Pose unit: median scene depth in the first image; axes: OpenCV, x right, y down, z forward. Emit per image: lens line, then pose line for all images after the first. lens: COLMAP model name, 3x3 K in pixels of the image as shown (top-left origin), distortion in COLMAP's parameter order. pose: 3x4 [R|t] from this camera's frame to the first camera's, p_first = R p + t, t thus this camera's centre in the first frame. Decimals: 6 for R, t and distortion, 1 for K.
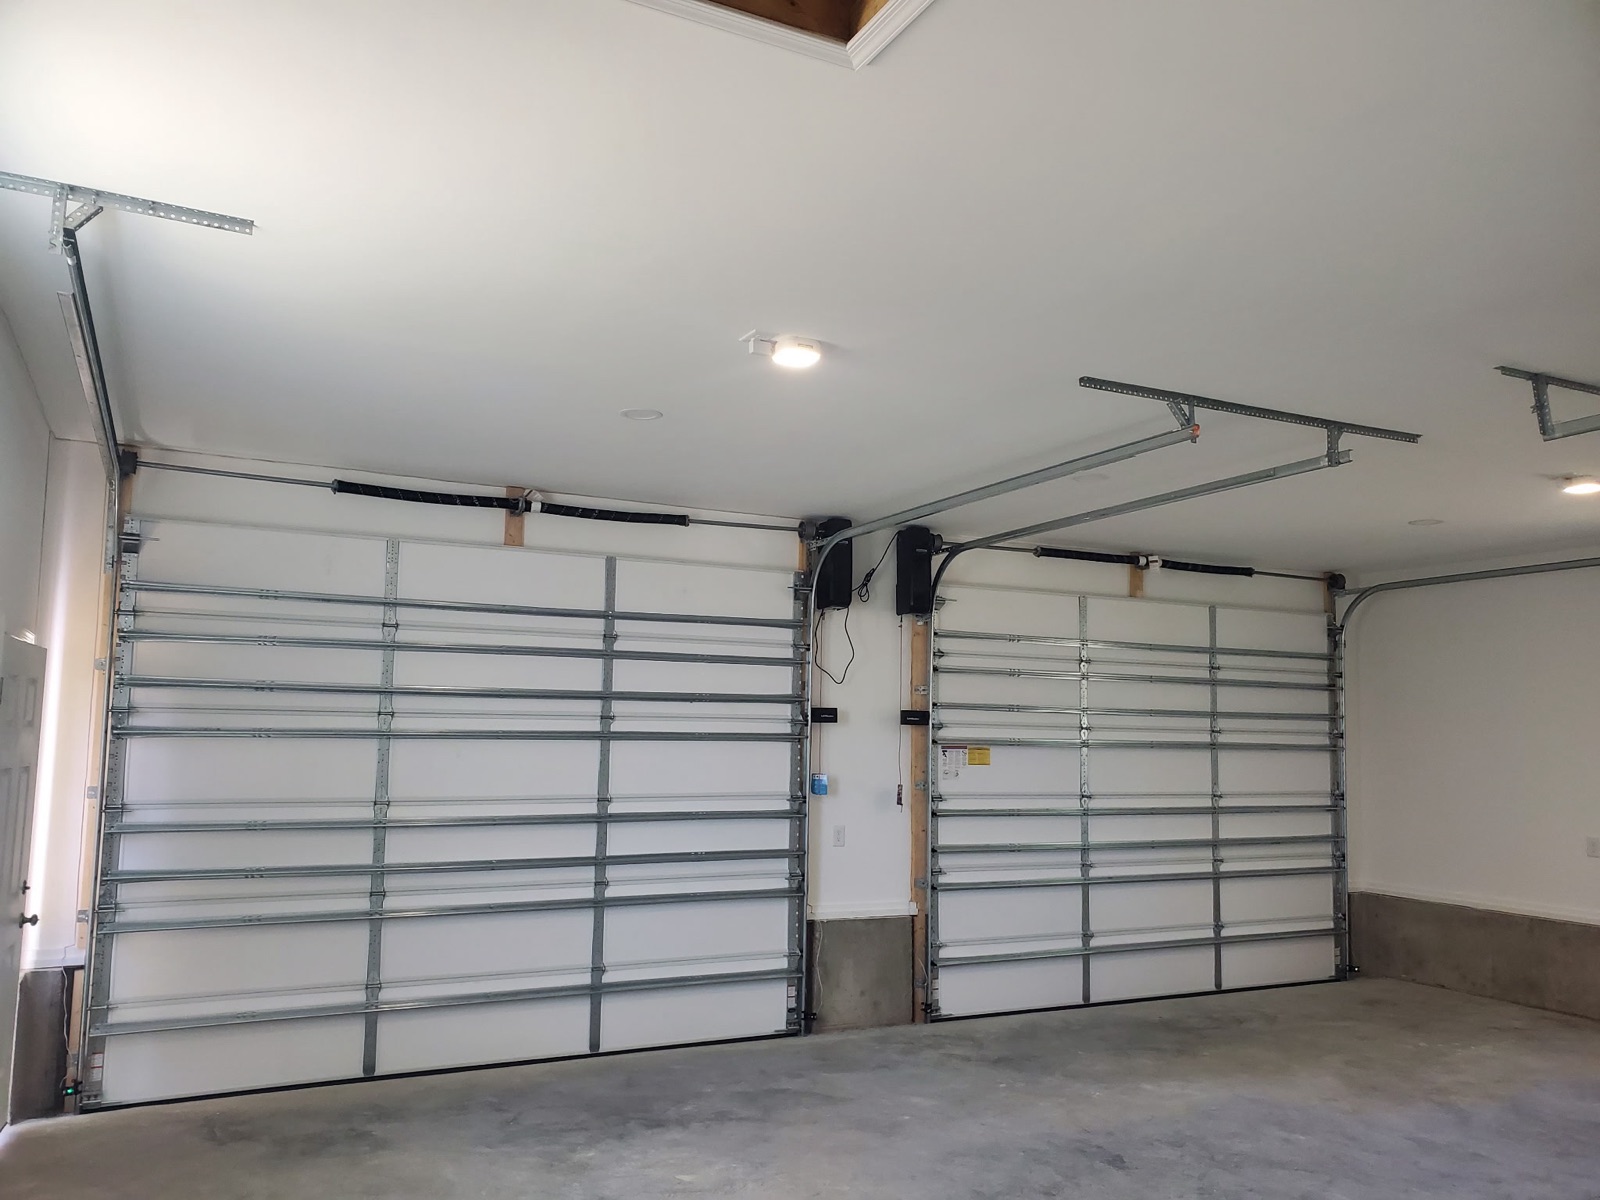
lens RADIAL K [[1127.8, 0, 800.0], [0, 1127.8, 600.0], [0, 0, 1]] dist [0.035953, -0.022907]
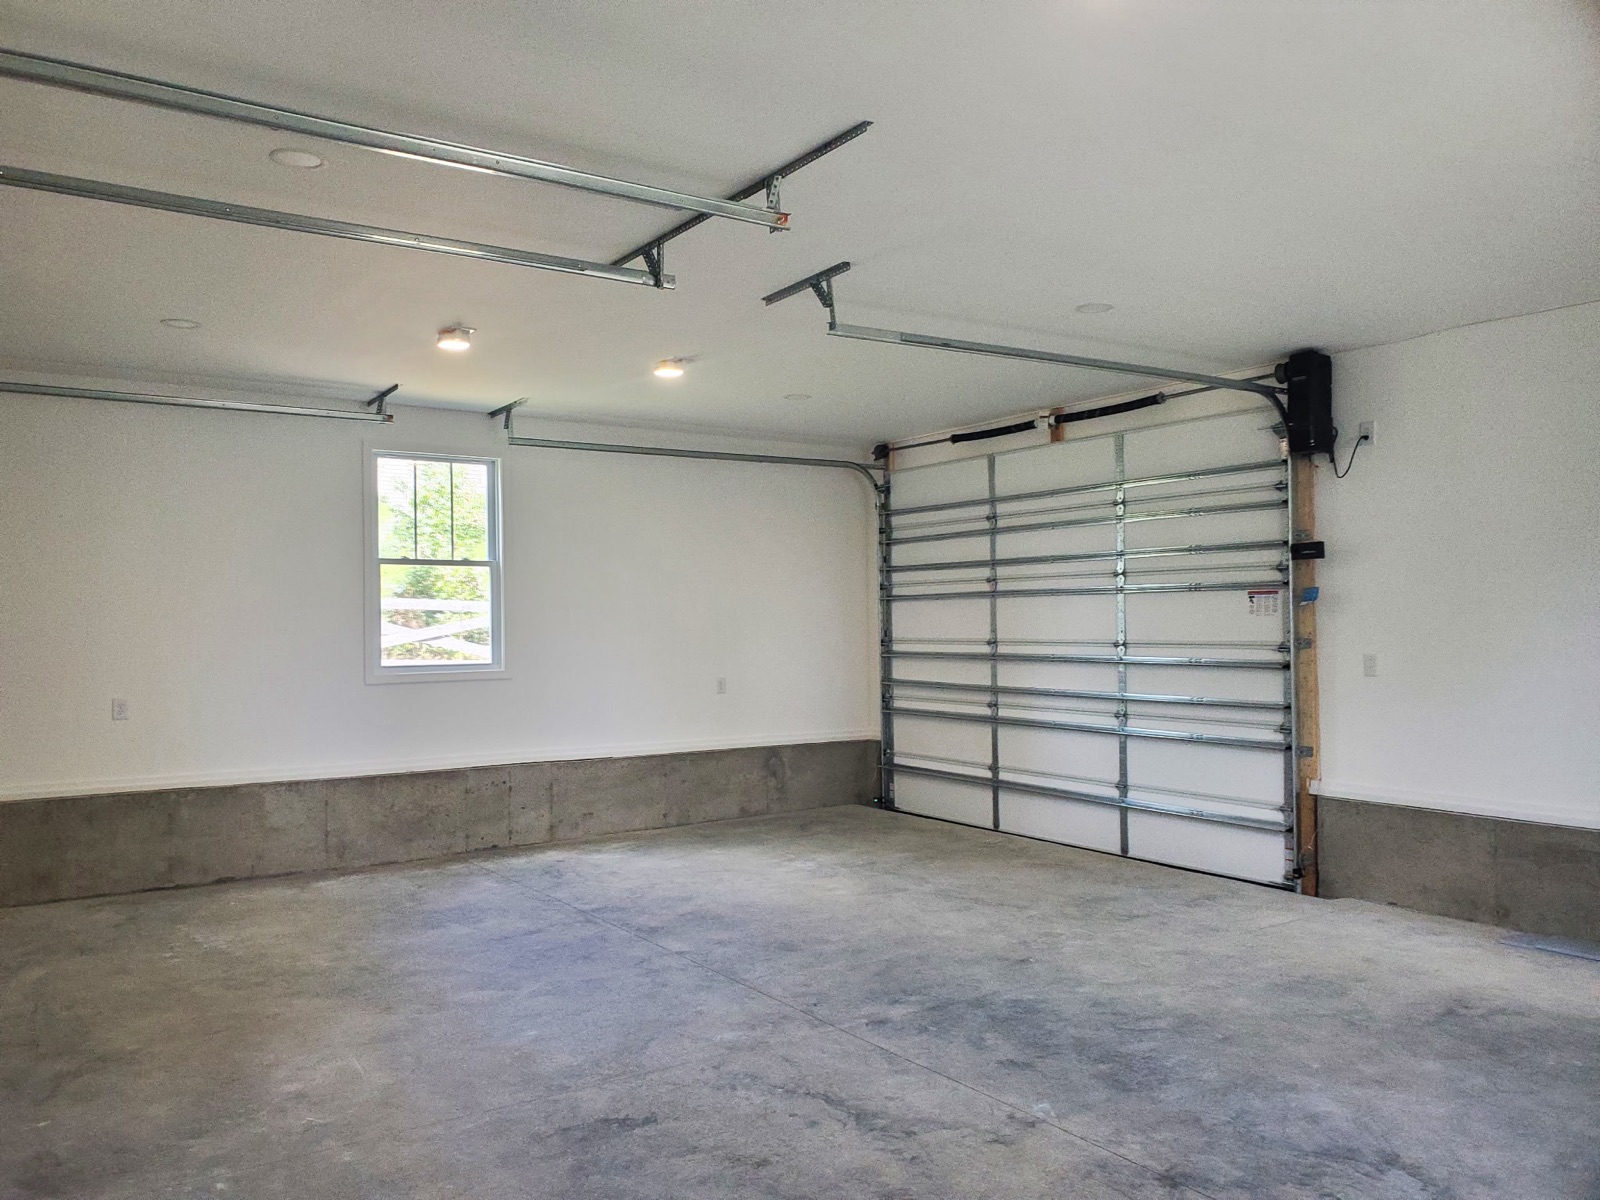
lens RADIAL K [[1273.9, 0, 800.0], [0, 1273.9, 600.0], [0, 0, 1]] dist [0.025101, -0.002620]
pose [[0.155885, -0.020009, -0.987572, 1.515771], [0.149862, 0.988700, 0.003624, 0.109667], [0.976341, -0.148564, 0.157122, 0.689153]]
